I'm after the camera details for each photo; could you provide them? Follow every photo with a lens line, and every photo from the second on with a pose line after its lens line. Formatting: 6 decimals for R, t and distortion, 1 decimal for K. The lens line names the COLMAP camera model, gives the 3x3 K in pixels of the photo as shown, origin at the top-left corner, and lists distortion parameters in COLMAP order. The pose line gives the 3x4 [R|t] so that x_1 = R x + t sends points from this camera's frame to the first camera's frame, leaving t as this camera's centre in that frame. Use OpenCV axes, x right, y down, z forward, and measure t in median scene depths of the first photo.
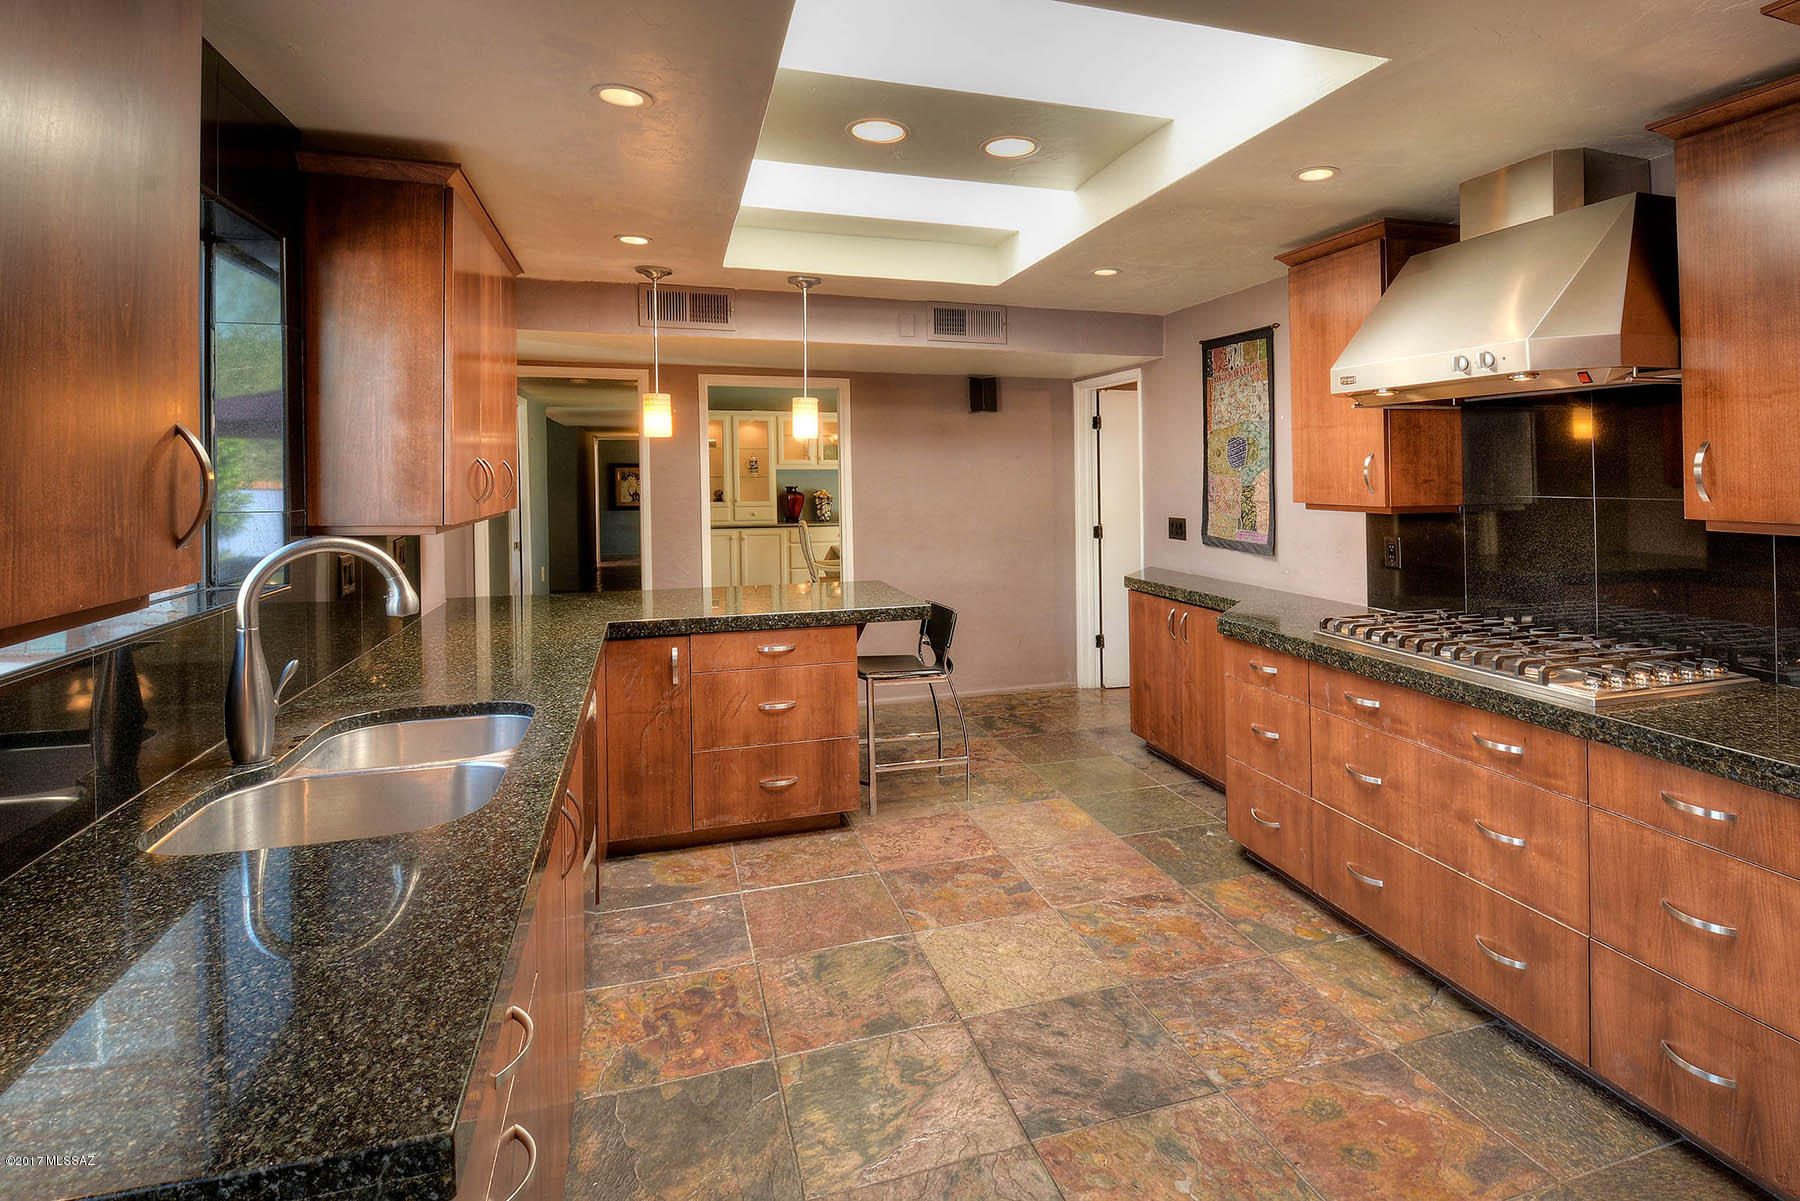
lens RADIAL K [[906.8, 0, 900.0], [0, 906.8, 600.5], [0, 0, 1]] dist [0.000531, -0.000104]
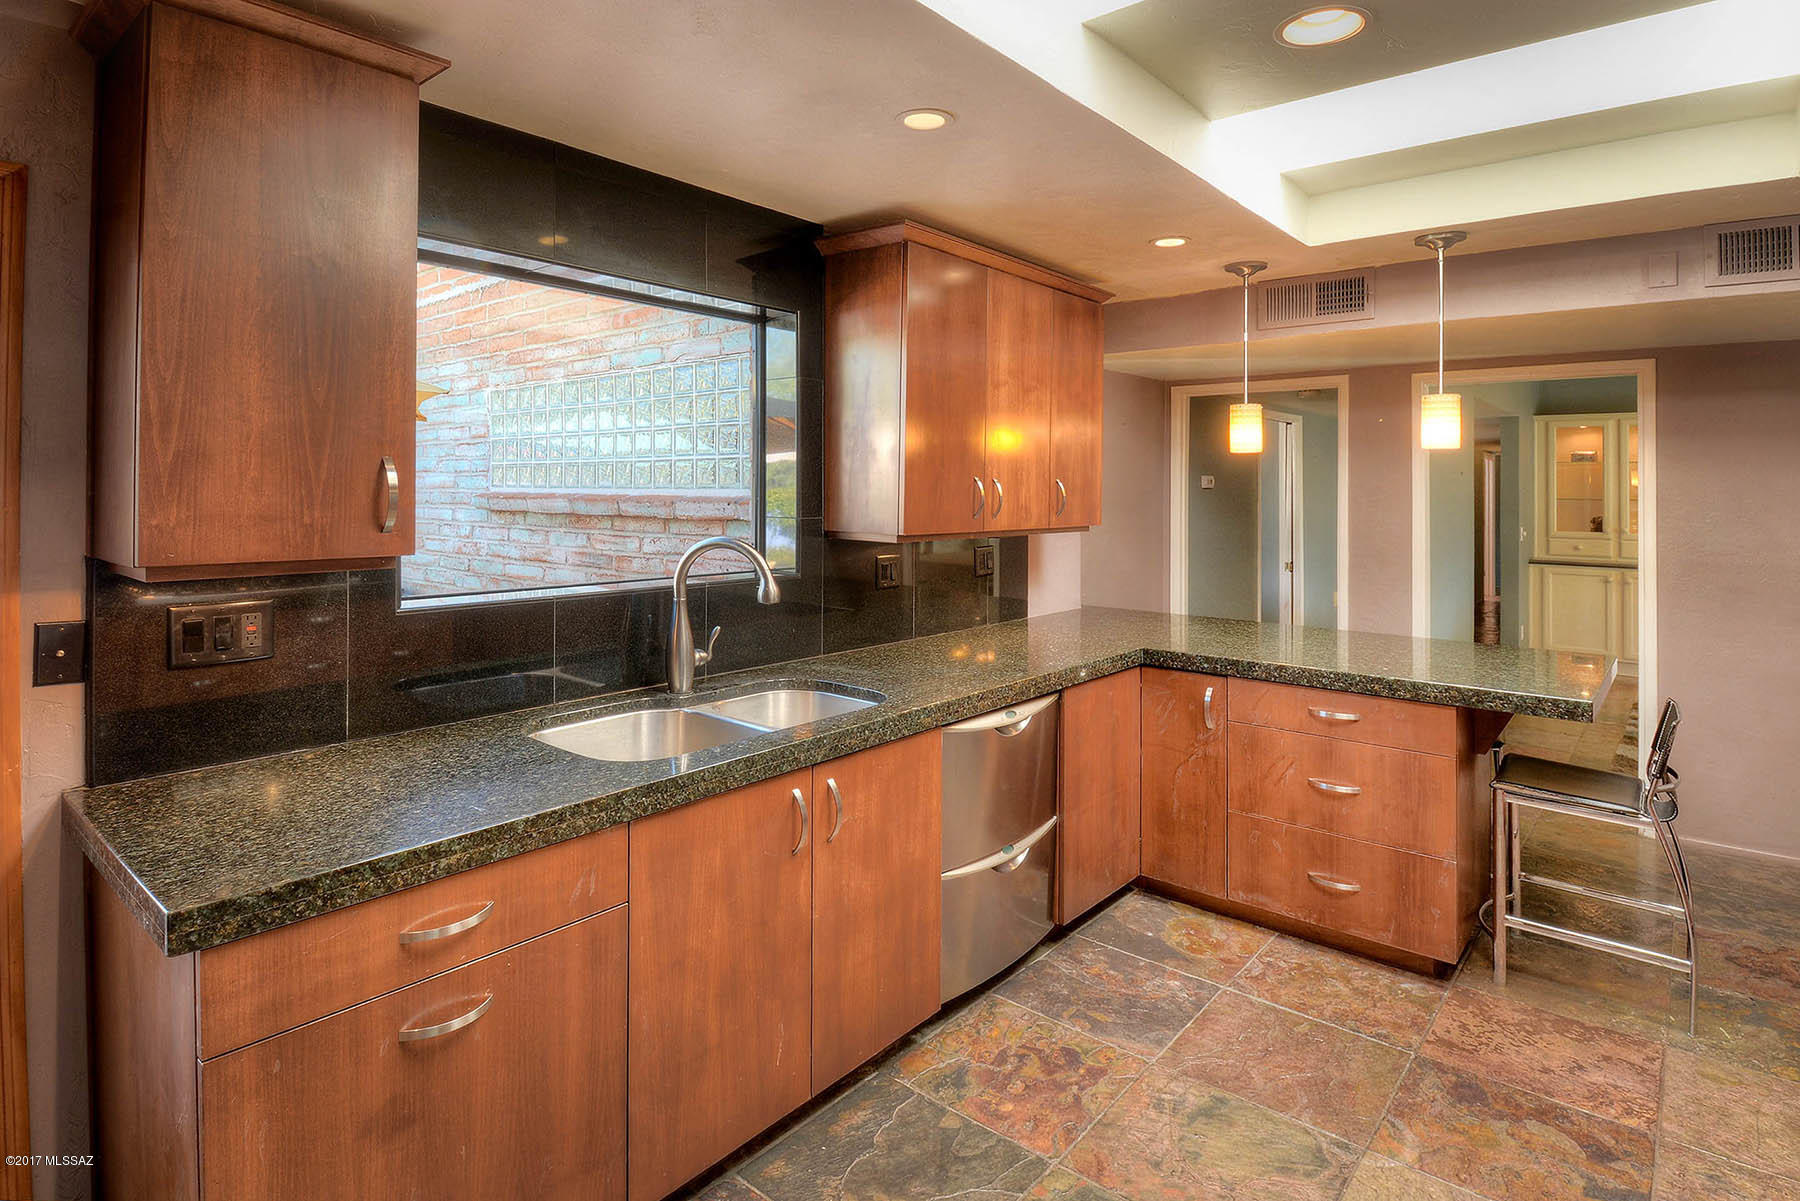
lens RADIAL K [[891.0, 0, 900.0], [0, 891.0, 600.5], [0, 0, 1]] dist [0.014409, -0.018935]
pose [[0.546393, 0.112517, -0.829936, 0.299810], [-0.126897, 0.990616, 0.050758, -0.038373], [0.827860, 0.077582, 0.555544, 0.248195]]
